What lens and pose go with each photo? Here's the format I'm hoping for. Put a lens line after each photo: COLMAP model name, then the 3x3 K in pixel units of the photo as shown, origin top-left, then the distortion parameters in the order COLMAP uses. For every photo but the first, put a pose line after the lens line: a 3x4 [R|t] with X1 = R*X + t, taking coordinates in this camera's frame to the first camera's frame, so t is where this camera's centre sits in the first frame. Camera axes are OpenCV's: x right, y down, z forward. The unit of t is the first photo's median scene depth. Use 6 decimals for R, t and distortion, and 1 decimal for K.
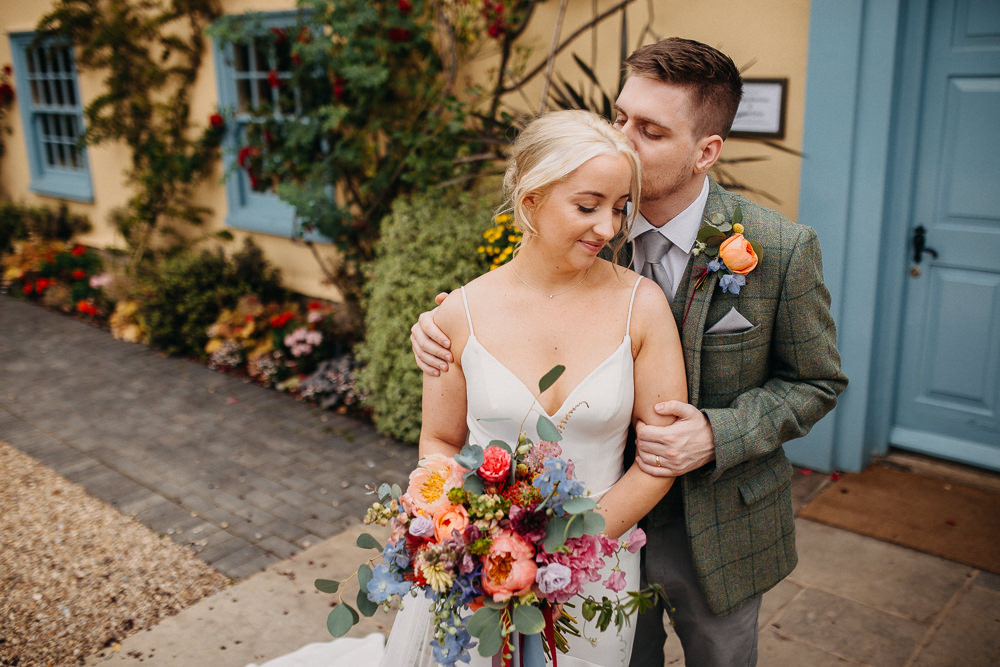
lens RADIAL K [[974.7, 0, 500.0], [0, 974.7, 333.5], [0, 0, 1]] dist [0.000705, 0.000429]
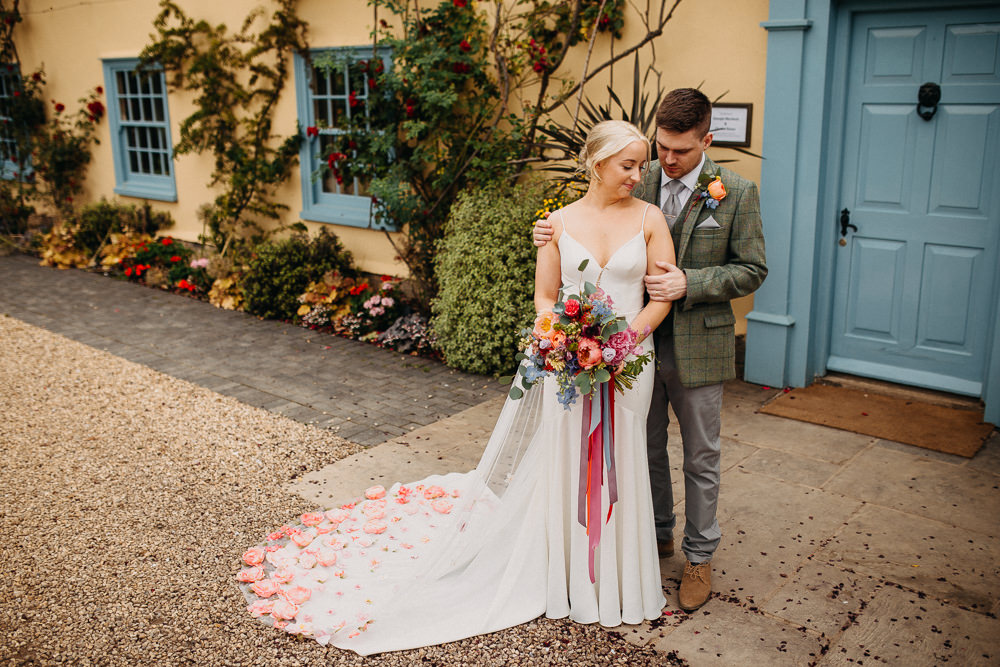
lens RADIAL K [[974.7, 0, 500.0], [0, 974.7, 333.5], [0, 0, 1]] dist [0.000705, 0.000429]
pose [[0.999837, 0.006607, 0.016793, -0.071304], [-0.006235, 0.999737, -0.022072, 0.081425], [-0.016934, 0.021964, 0.999615, -0.310974]]
